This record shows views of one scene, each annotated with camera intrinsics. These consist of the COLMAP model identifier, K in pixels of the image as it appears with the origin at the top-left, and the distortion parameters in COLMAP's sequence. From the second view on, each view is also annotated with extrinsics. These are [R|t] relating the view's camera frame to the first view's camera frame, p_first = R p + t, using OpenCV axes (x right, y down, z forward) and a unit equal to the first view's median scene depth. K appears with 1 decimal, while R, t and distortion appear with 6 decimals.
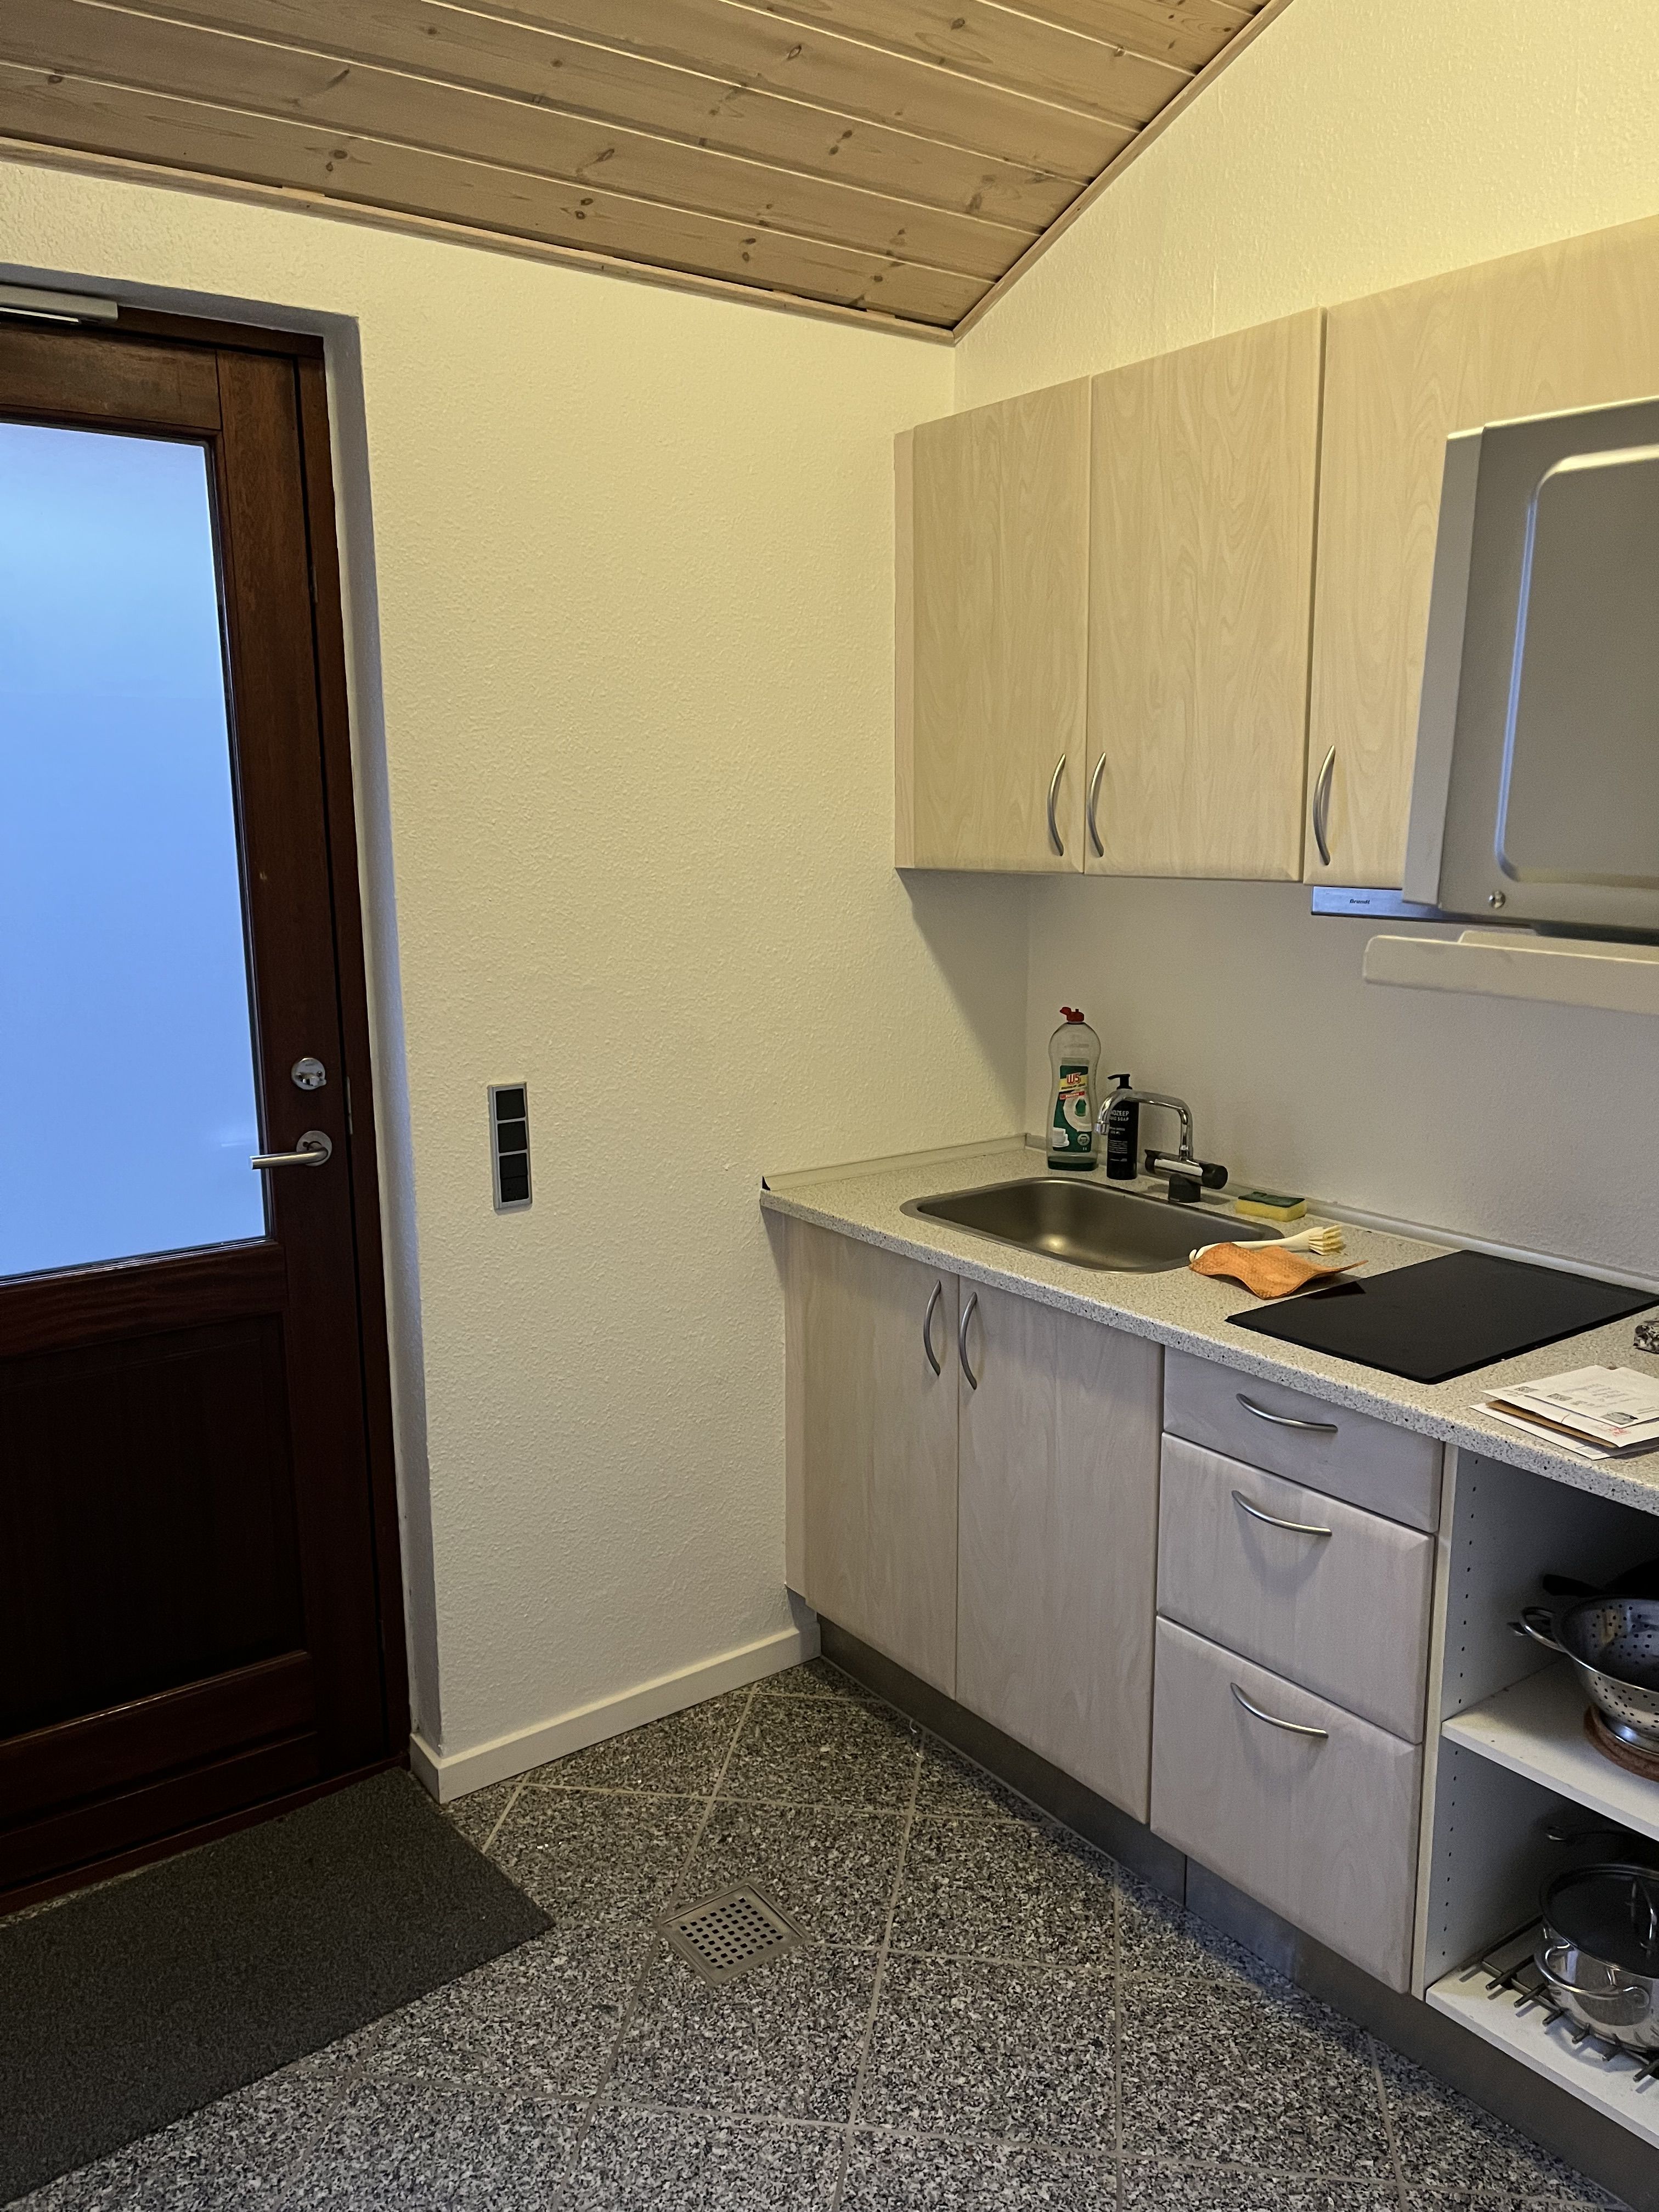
lens RADIAL K [[1684.8, 0, 833.1], [0, 1684.8, 1096.0], [0, 0, 1]] dist [0.072040, -0.108754]
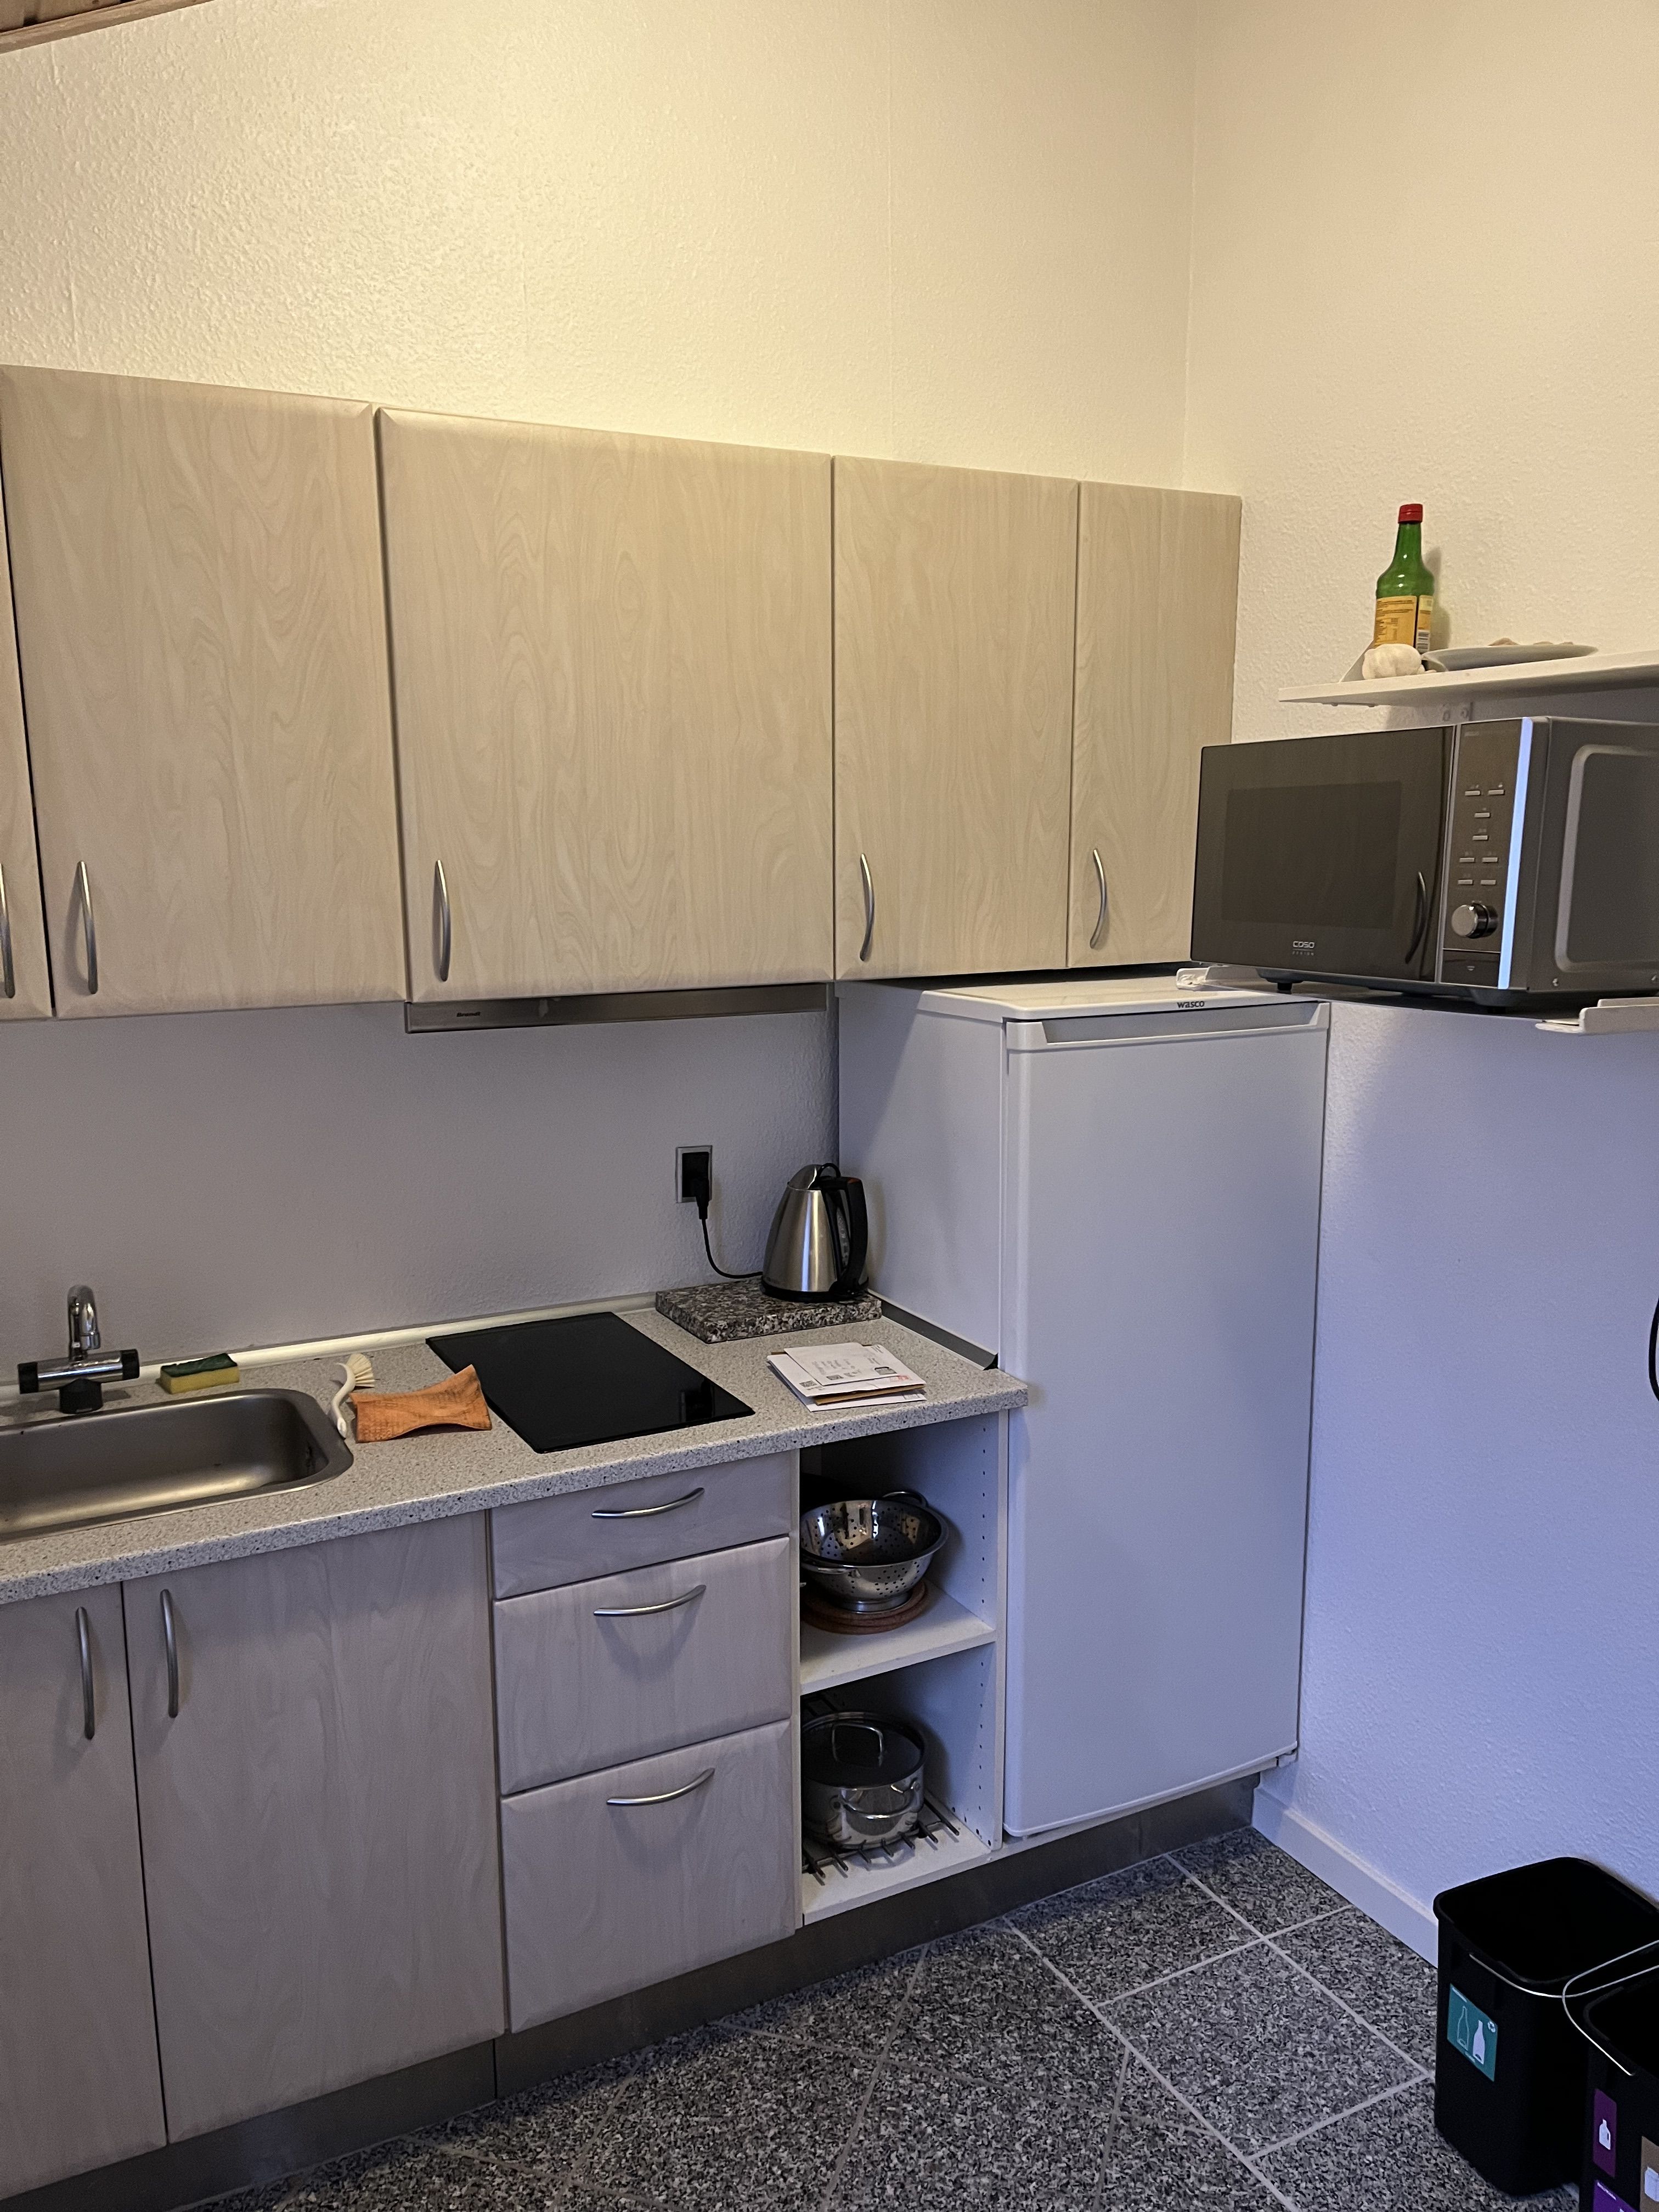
lens RADIAL K [[1652.2, 0, 829.5], [0, 1652.2, 1106.0], [0, 0, 1]] dist [0.070317, -0.092763]
pose [[0.147394, -0.151789, 0.977361, -0.643210], [0.175977, 0.976412, 0.125103, -0.150993], [-0.973297, 0.153554, 0.170629, 0.650780]]
